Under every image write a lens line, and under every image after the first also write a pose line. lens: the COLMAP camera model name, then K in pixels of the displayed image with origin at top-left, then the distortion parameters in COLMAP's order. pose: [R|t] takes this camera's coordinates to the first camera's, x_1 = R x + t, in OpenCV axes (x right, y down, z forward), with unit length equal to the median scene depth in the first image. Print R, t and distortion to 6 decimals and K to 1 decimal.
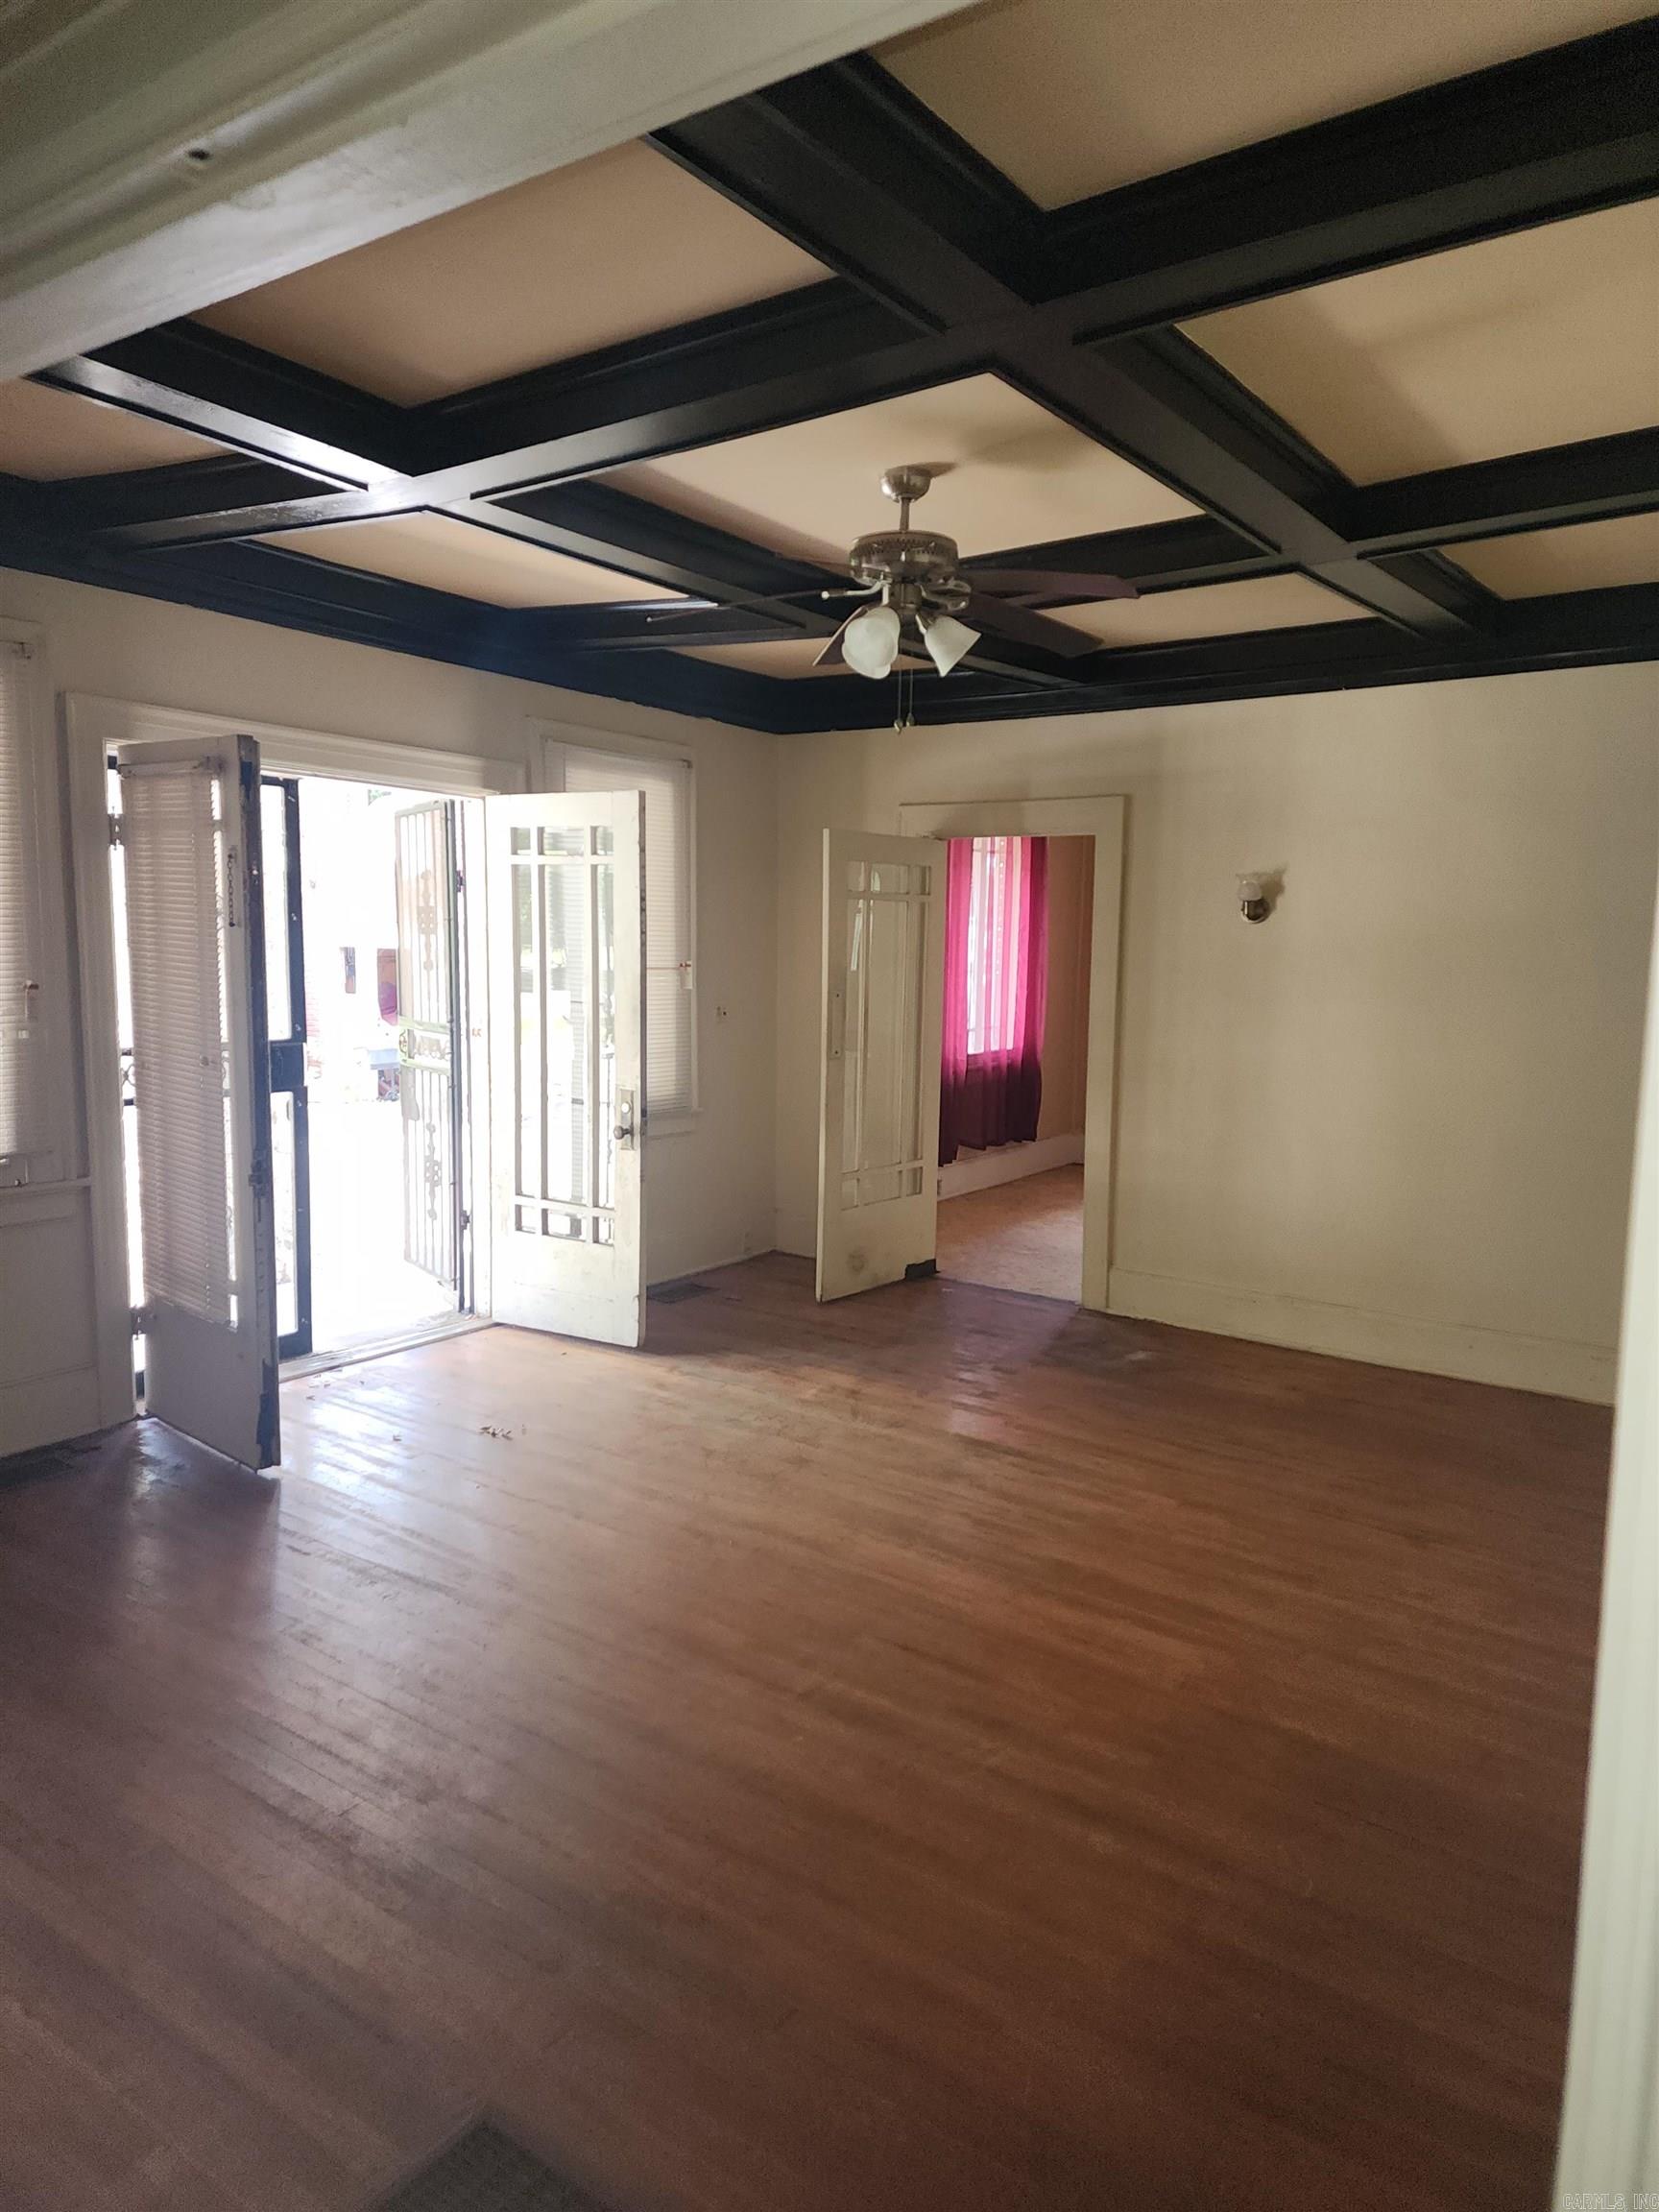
lens RADIAL K [[1480.9, 0, 820.3], [0, 1480.9, 1106.4], [0, 0, 1]] dist [0.075356, -0.077571]
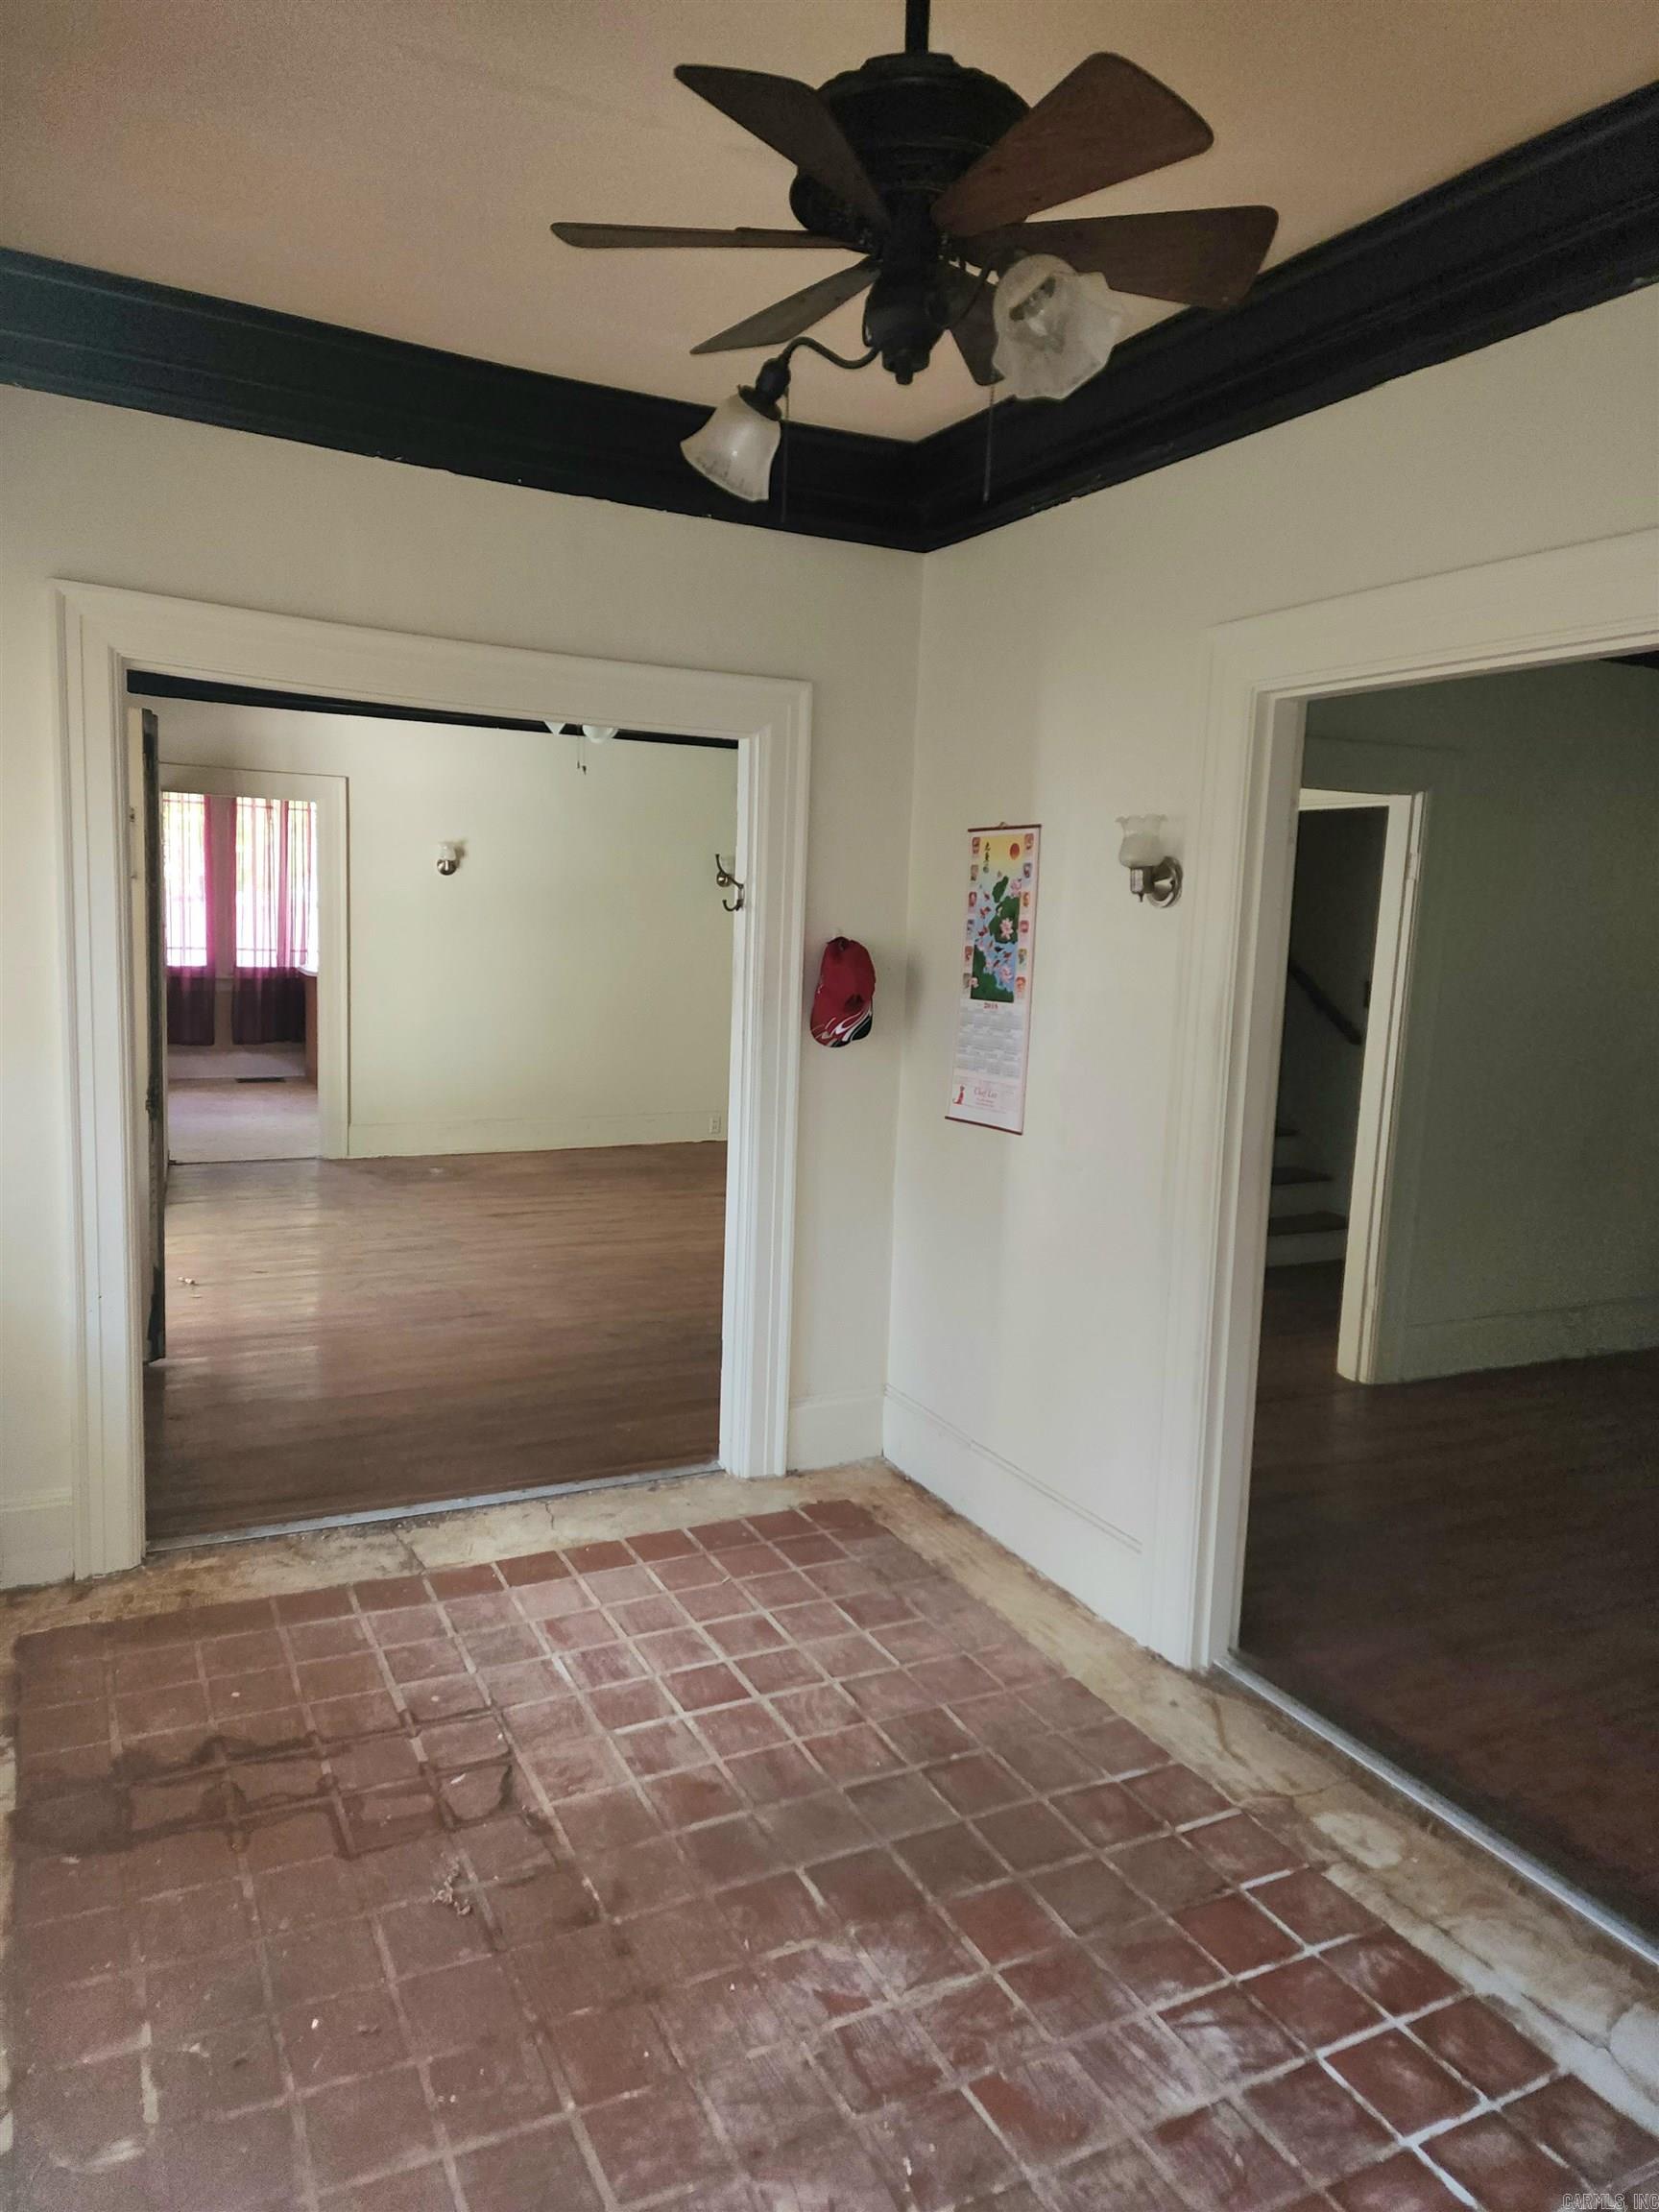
lens RADIAL K [[1495.0, 0, 813.0], [0, 1495.0, 1086.0], [0, 0, 1]] dist [0.076880, -0.069390]
pose [[0.452378, -0.109996, 0.885017, -1.152356], [0.078143, 0.993437, 0.083529, -0.010503], [-0.888396, 0.031371, 0.458005, -0.028322]]
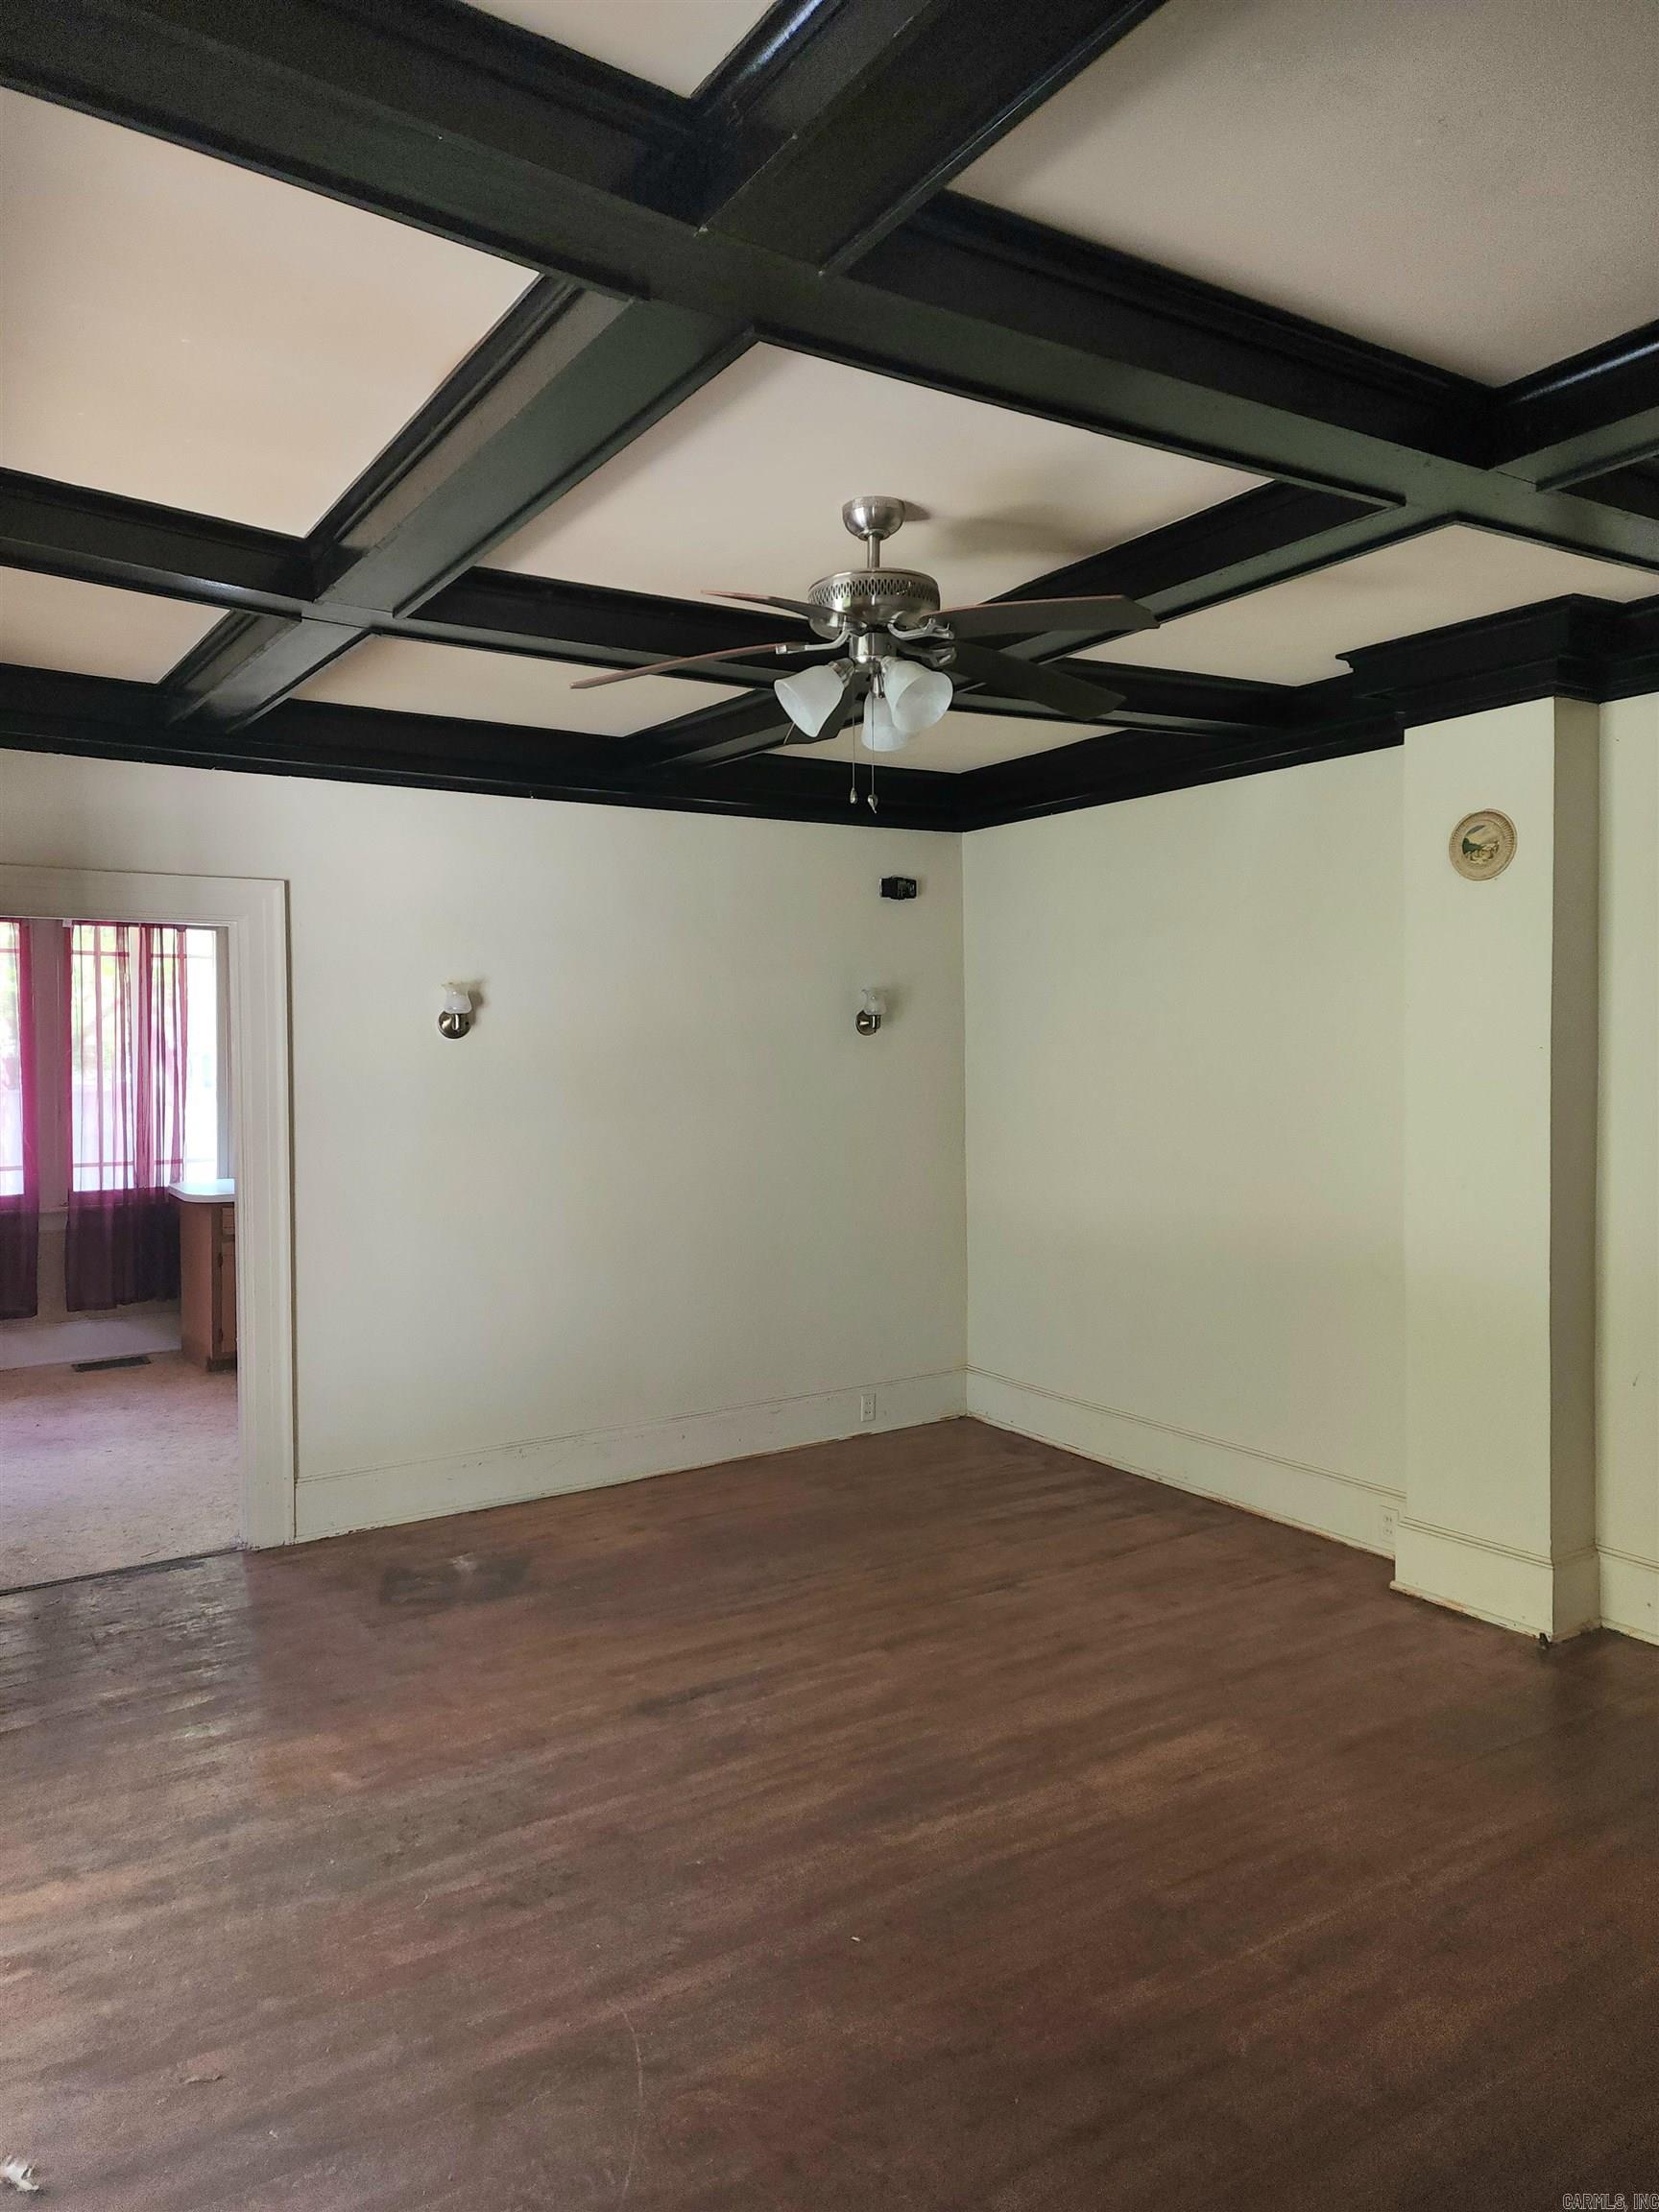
lens RADIAL K [[1495.0, 0, 813.0], [0, 1495.0, 1086.0], [0, 0, 1]] dist [0.076880, -0.069390]
pose [[0.357704, -0.047359, 0.932633, -0.592546], [0.129507, 0.991578, 0.000682, -0.084831], [-0.924811, 0.120538, 0.360825, 0.606814]]
